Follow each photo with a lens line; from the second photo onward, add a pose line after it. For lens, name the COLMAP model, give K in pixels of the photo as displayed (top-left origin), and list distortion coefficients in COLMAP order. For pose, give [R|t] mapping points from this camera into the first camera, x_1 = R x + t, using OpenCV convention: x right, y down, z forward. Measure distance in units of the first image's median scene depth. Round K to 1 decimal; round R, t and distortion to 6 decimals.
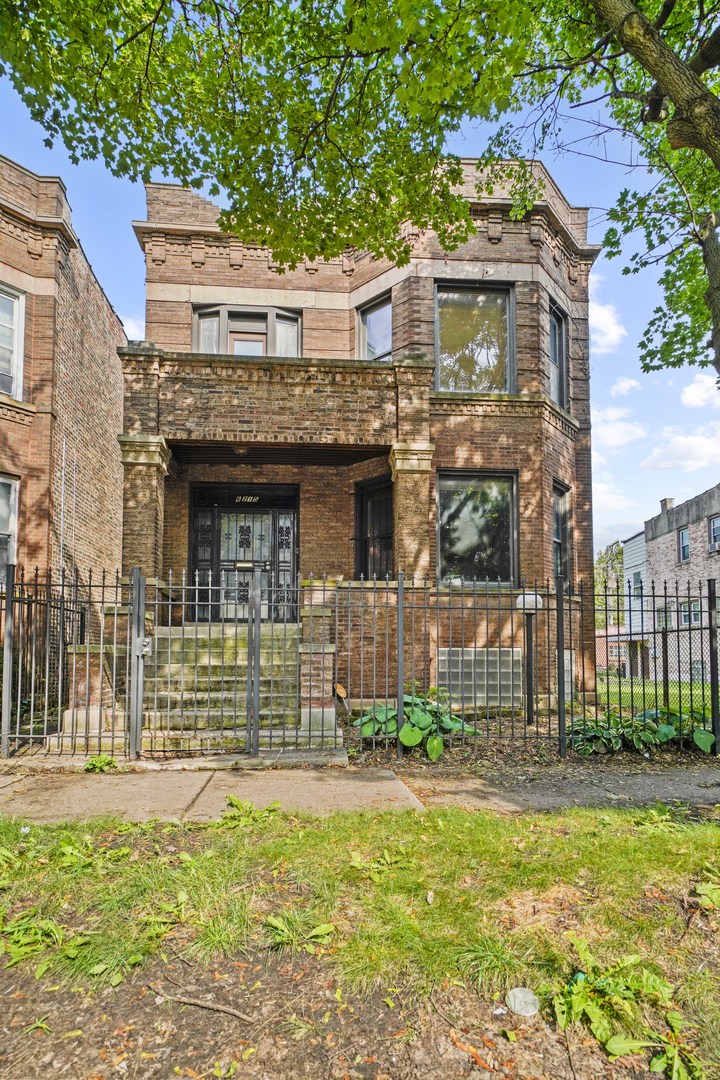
lens RADIAL K [[574.9, 0, 360.0], [0, 574.9, 540.0], [0, 0, 1]] dist [-0.001240, -0.000231]
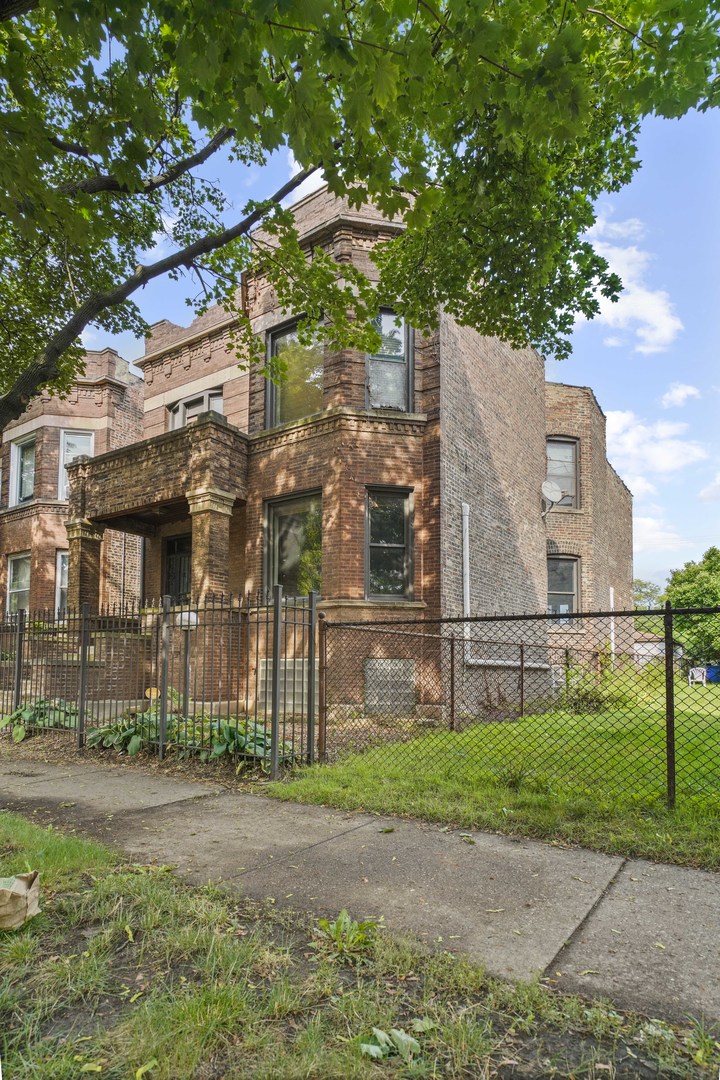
lens RADIAL K [[552.8, 0, 360.0], [0, 552.8, 540.0], [0, 0, 1]] dist [-0.000585, -0.000068]
pose [[0.797207, -0.134331, -0.588571, 0.907559], [0.126429, 0.990460, -0.054810, 0.039165], [0.590319, -0.030718, 0.806585, 0.229542]]
